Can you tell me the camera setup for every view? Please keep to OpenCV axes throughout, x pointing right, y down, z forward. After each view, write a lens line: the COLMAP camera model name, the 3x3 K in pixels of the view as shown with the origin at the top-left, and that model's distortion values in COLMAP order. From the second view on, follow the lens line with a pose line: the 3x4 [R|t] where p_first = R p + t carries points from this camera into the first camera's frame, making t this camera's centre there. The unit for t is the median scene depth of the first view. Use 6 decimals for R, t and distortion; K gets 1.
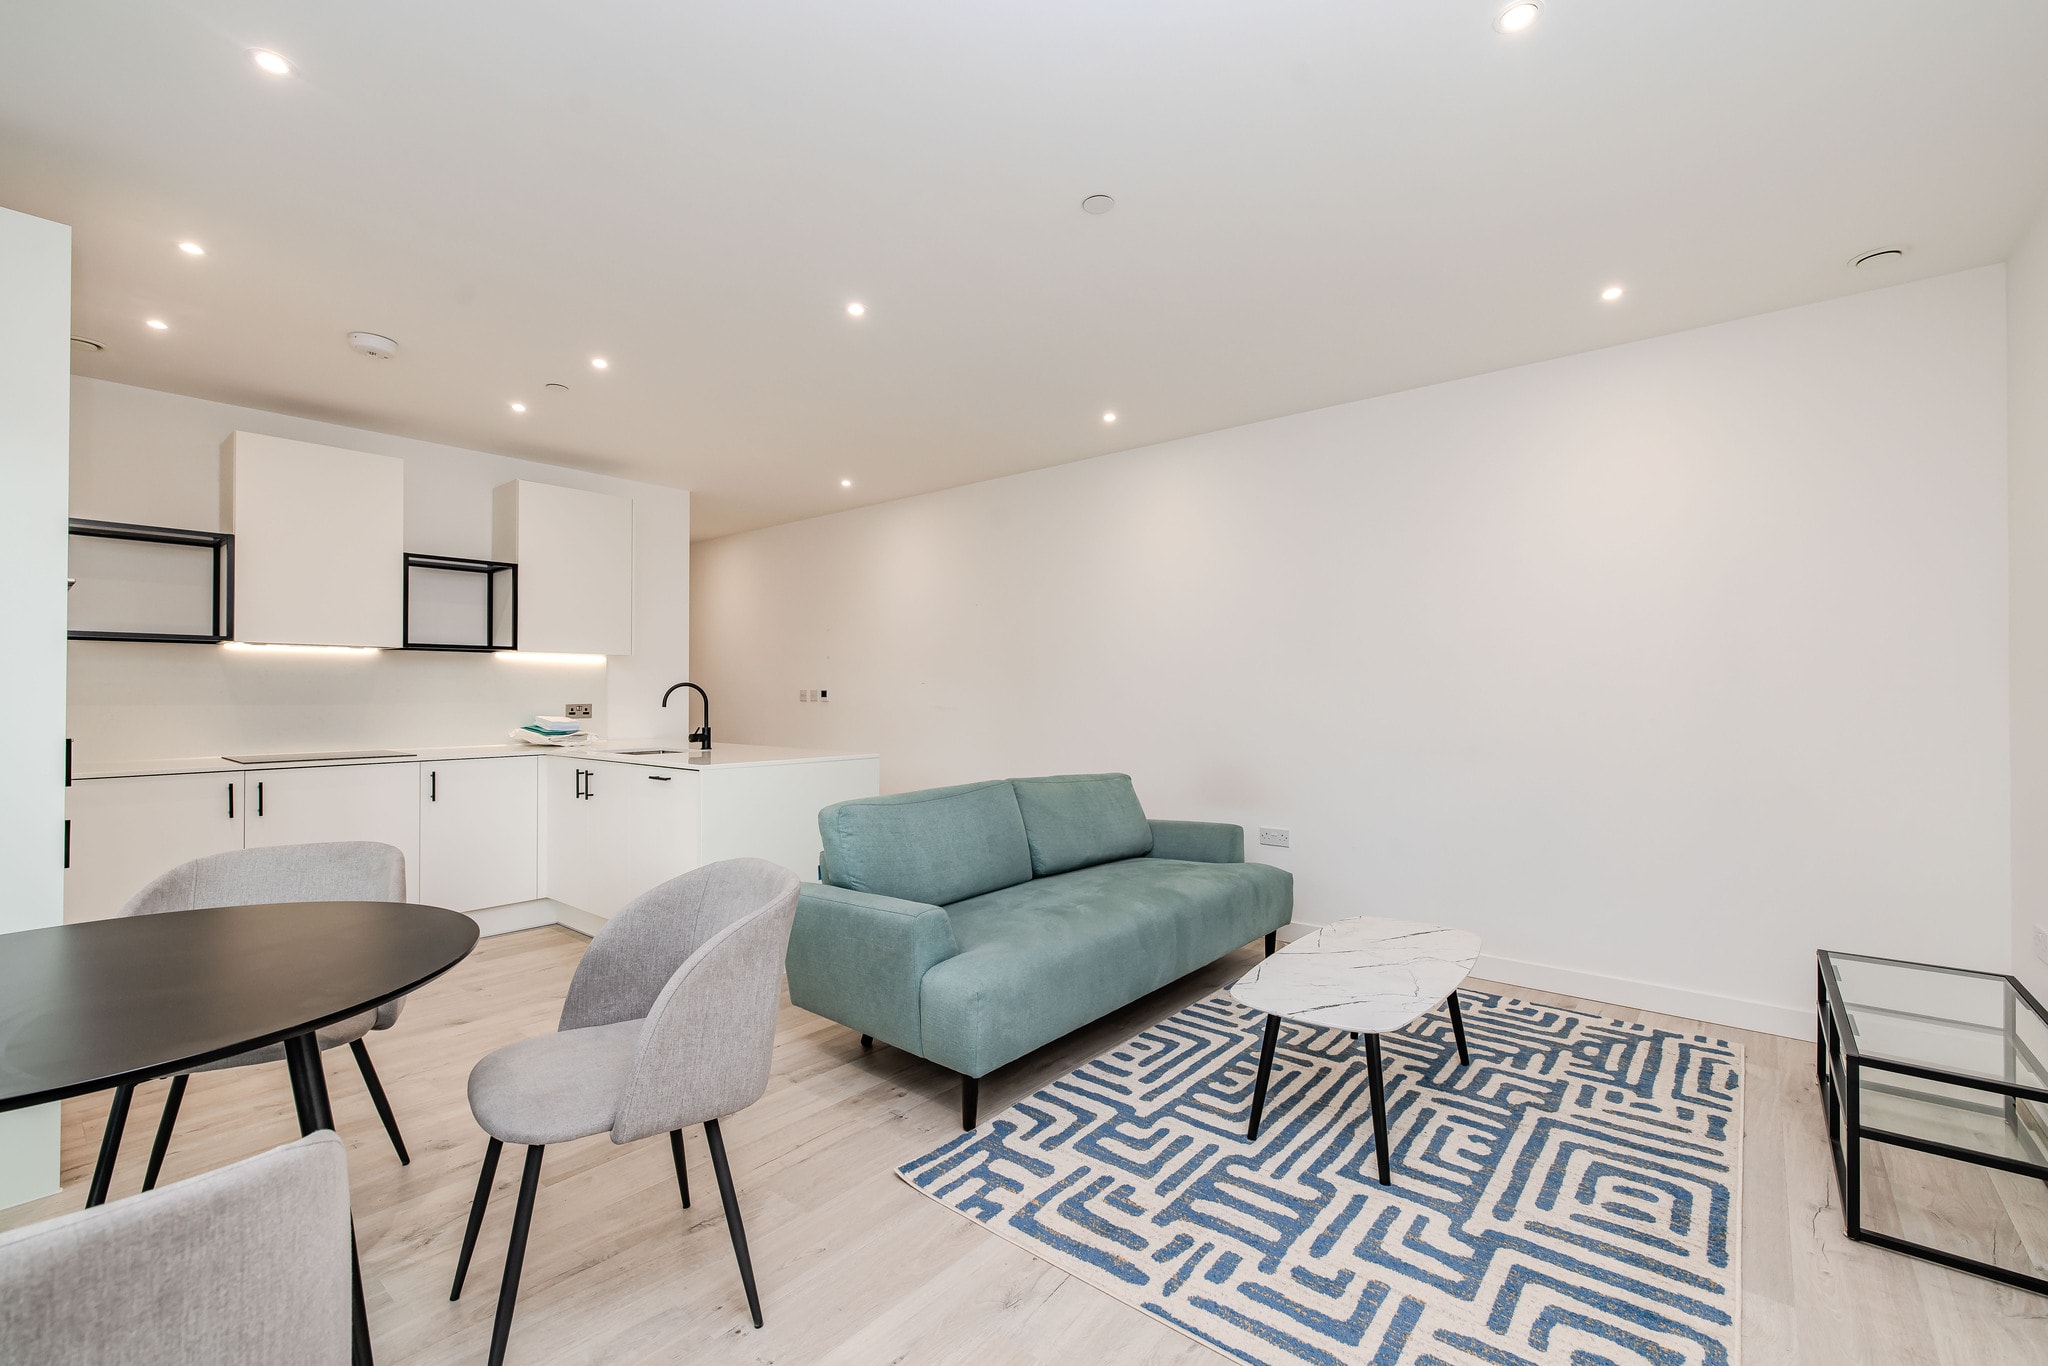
lens RADIAL K [[860.9, 0, 1023.4], [0, 860.9, 686.6], [0, 0, 1]] dist [-0.003345, 0.000736]
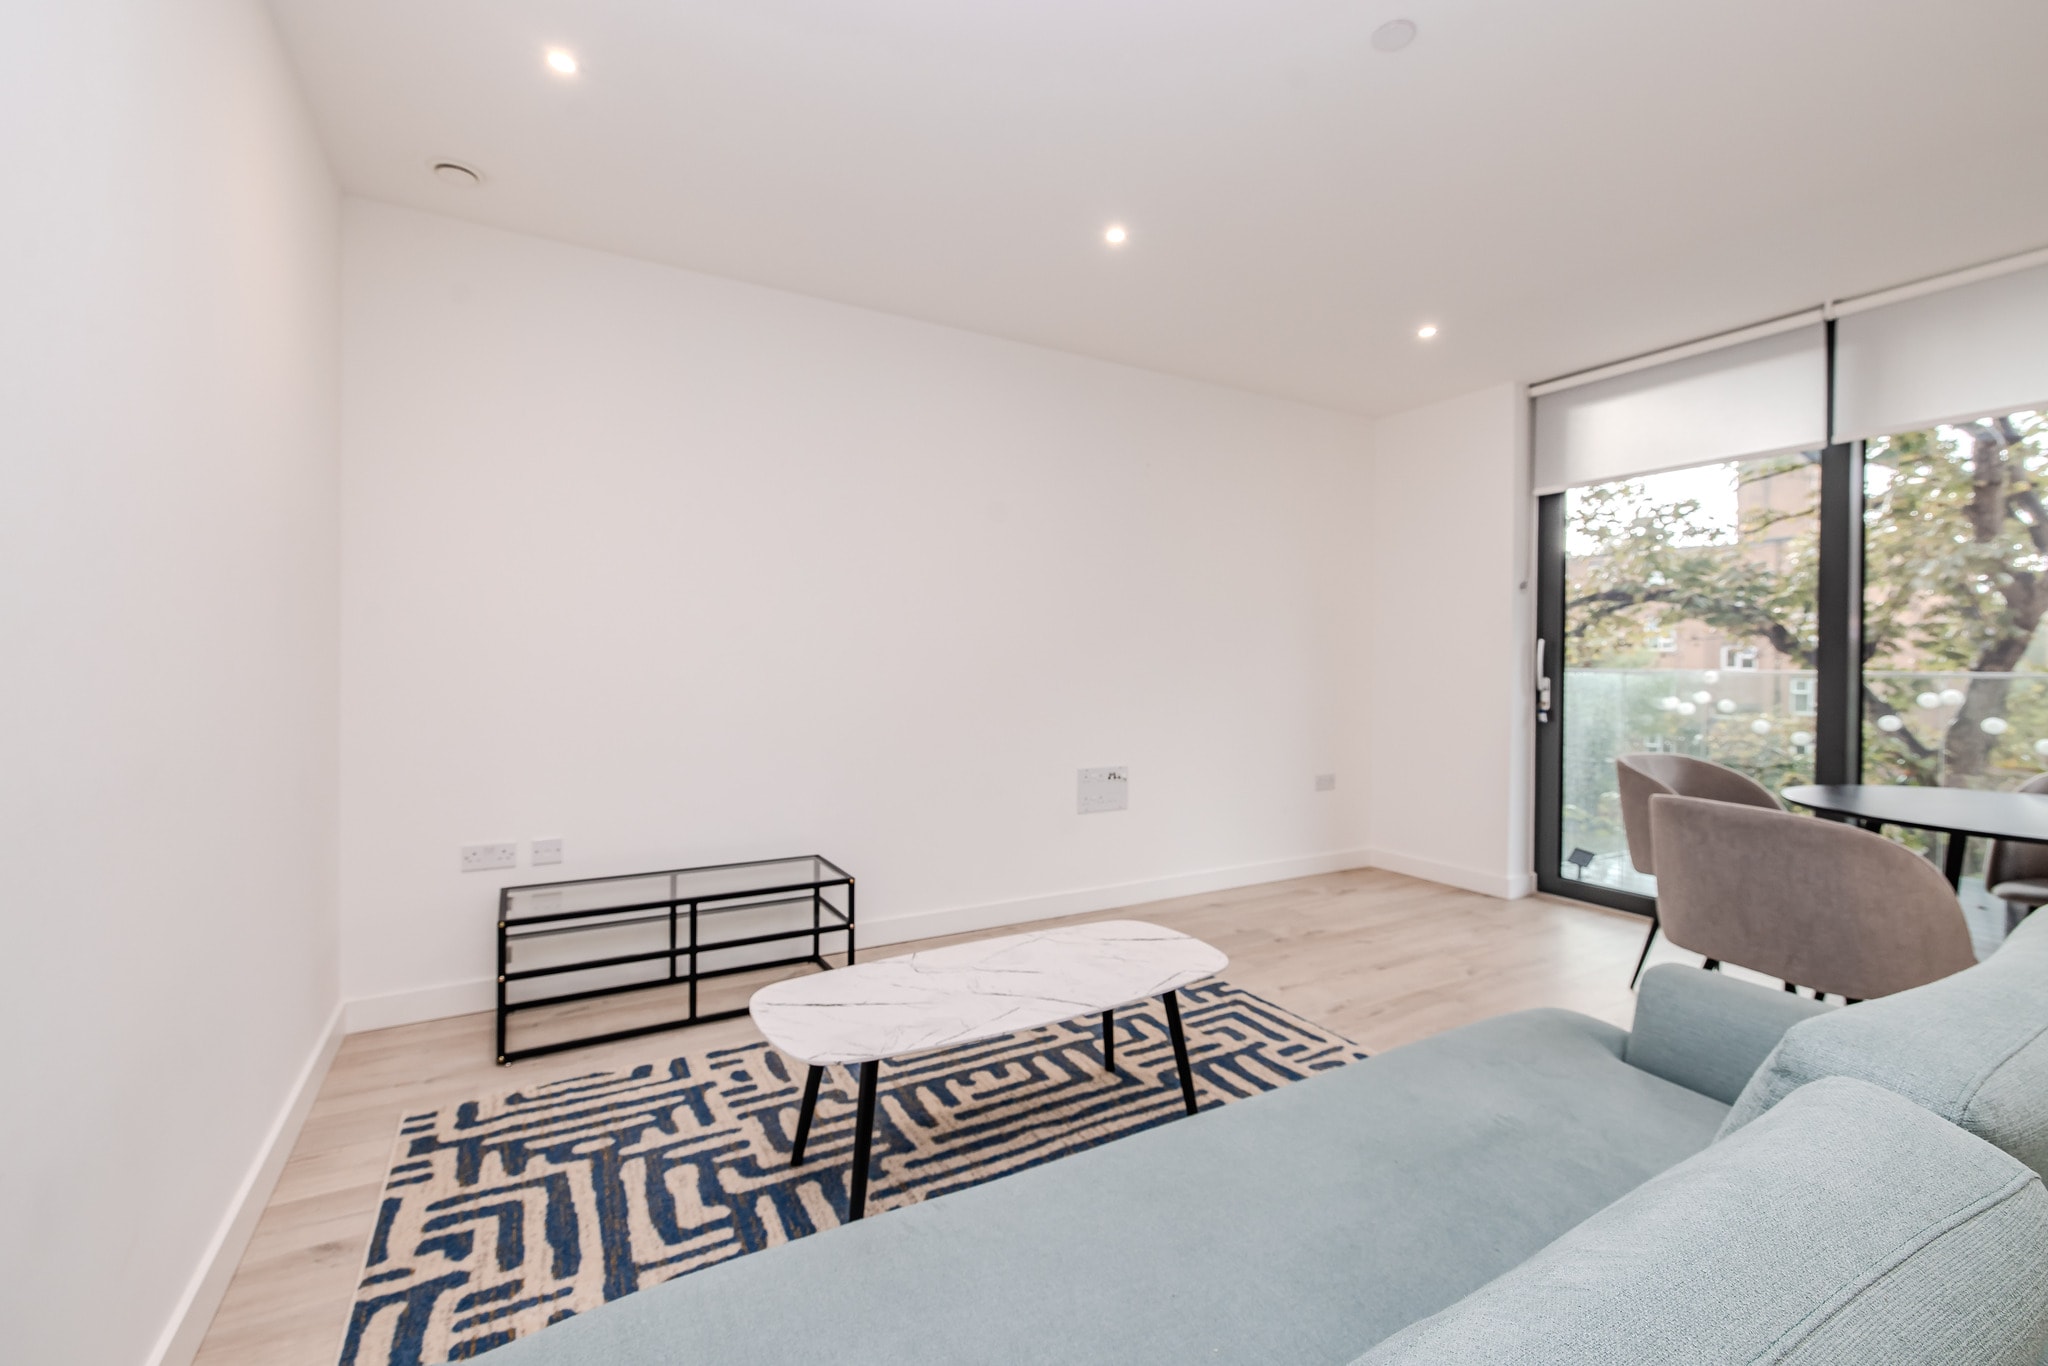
lens RADIAL K [[860.9, 0, 1012.9], [0, 860.9, 680.1], [0, 0, 1]] dist [-0.003345, 0.000736]
pose [[-0.936236, -0.013115, 0.351128, 0.122607], [-0.009581, 0.999884, 0.011802, 0.044616], [-0.351242, 0.007685, -0.936253, 1.724464]]
